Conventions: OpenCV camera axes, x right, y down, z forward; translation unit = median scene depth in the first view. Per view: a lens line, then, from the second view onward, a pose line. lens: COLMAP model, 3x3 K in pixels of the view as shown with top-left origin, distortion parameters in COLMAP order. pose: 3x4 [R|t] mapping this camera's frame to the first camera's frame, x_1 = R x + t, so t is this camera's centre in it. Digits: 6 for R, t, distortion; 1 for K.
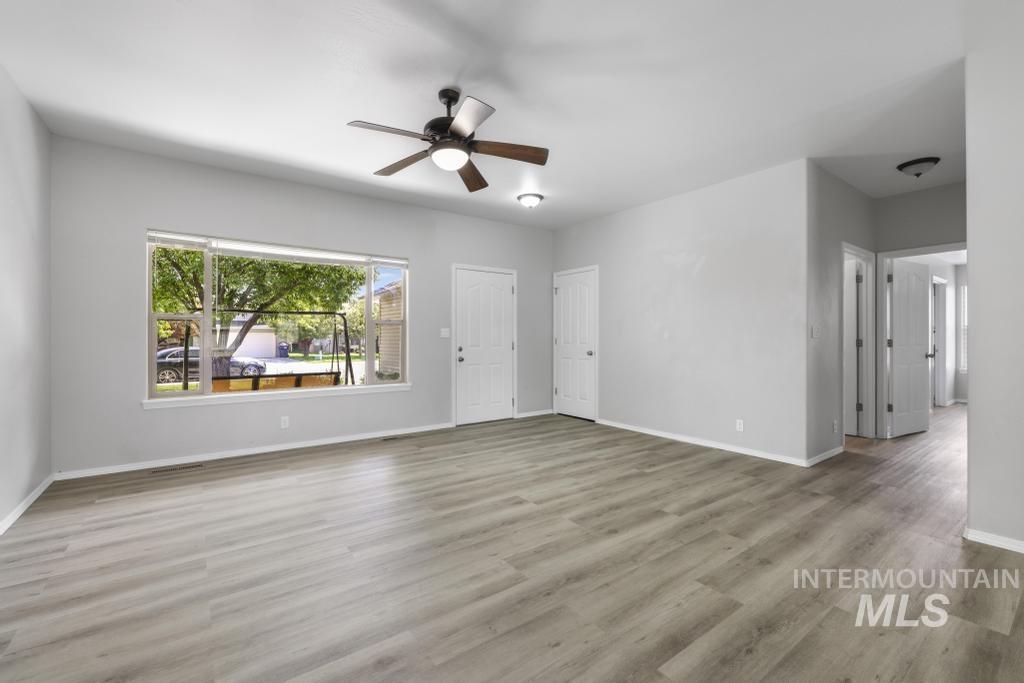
lens RADIAL K [[439.4, 0, 510.8], [0, 439.4, 338.2], [0, 0, 1]] dist [-0.001028, 0.000314]
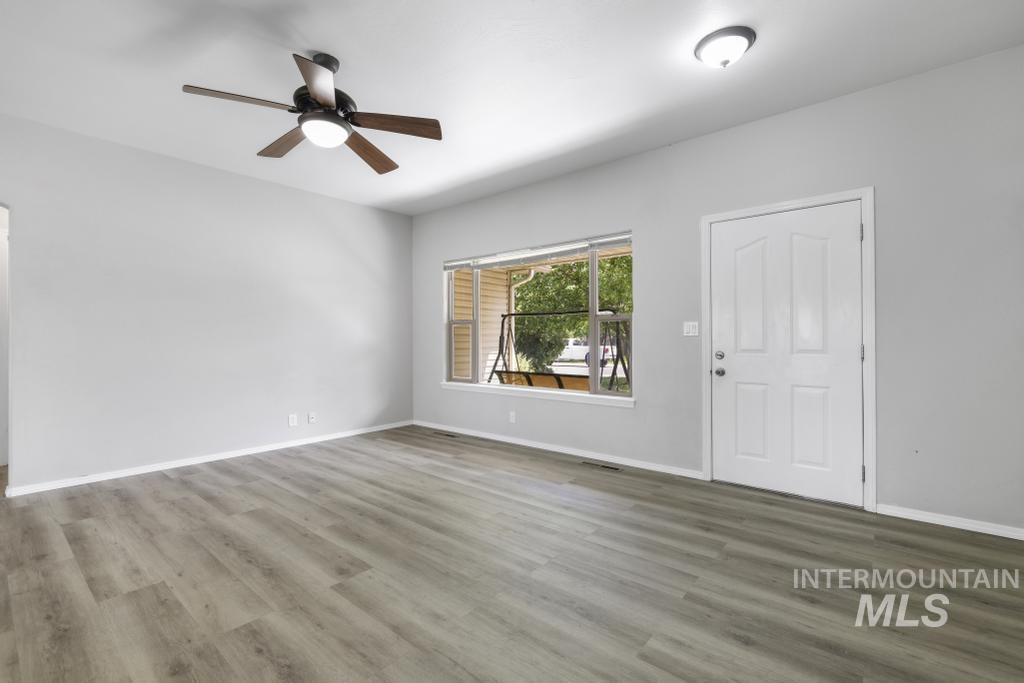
lens RADIAL K [[439.4, 0, 505.3], [0, 439.4, 340.0], [0, 0, 1]] dist [-0.001028, 0.000314]
pose [[0.234248, 0.000024, -0.972177, 0.598560], [0.003577, 0.999993, 0.000887, 0.003725], [0.972170, -0.003685, 0.234246, 0.857477]]
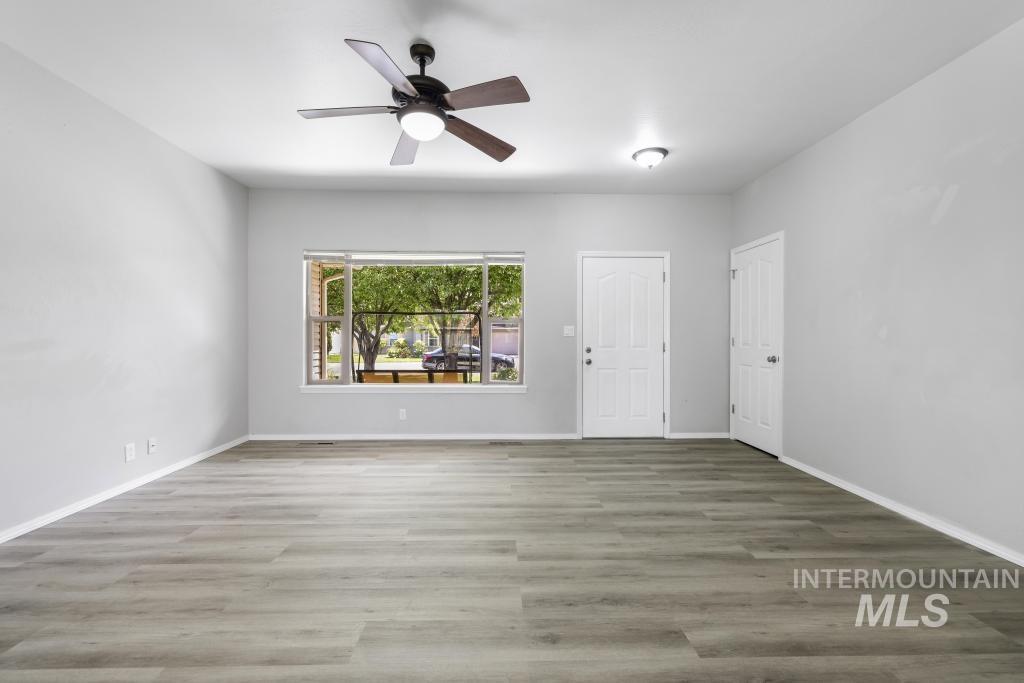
lens RADIAL K [[439.4, 0, 502.8], [0, 439.4, 338.5], [0, 0, 1]] dist [-0.001028, 0.000314]
pose [[0.820905, 0.002846, -0.571058, 0.358611], [-0.002526, 0.999996, 0.001353, 0.002255], [0.571060, 0.000331, 0.820908, 0.291698]]
